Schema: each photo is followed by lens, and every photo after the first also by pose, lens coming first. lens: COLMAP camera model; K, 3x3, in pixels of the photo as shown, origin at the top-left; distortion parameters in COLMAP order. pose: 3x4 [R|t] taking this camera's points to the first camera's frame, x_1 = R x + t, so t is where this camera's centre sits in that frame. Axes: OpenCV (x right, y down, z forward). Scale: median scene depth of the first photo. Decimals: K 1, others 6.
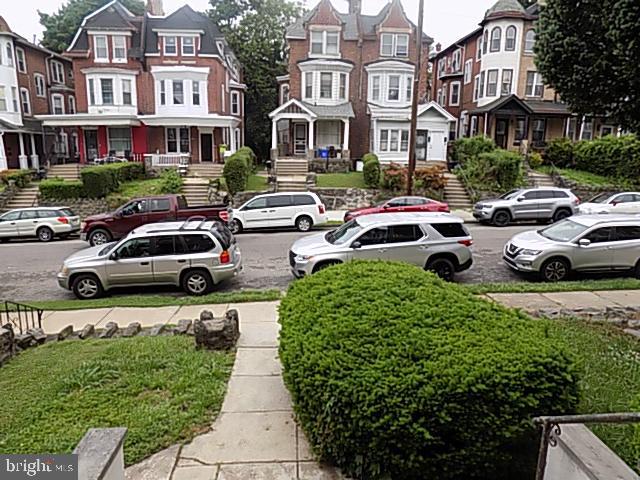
lens RADIAL K [[480.8, 0, 320.6], [0, 480.8, 243.0], [0, 0, 1]] dist [-0.050562, 0.063210]
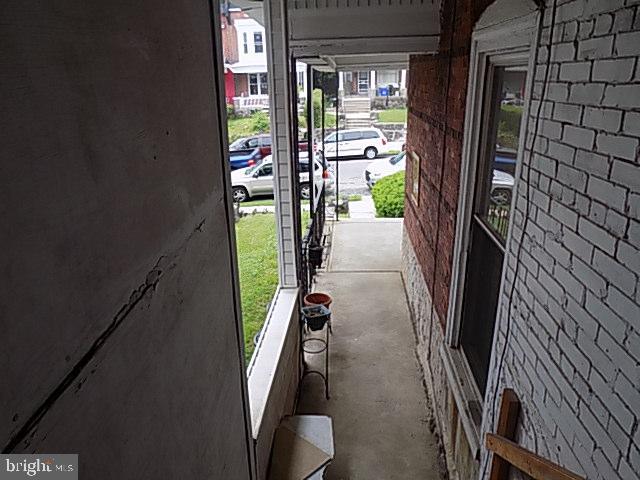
lens RADIAL K [[480.8, 0, 318.9], [0, 480.8, 236.4], [0, 0, 1]] dist [-0.050562, 0.063210]
pose [[0.992829, -0.000009, -0.119540, -0.014153], [0.015189, 0.991905, 0.126074, 0.013677], [0.118571, -0.126986, 0.984792, -0.249734]]
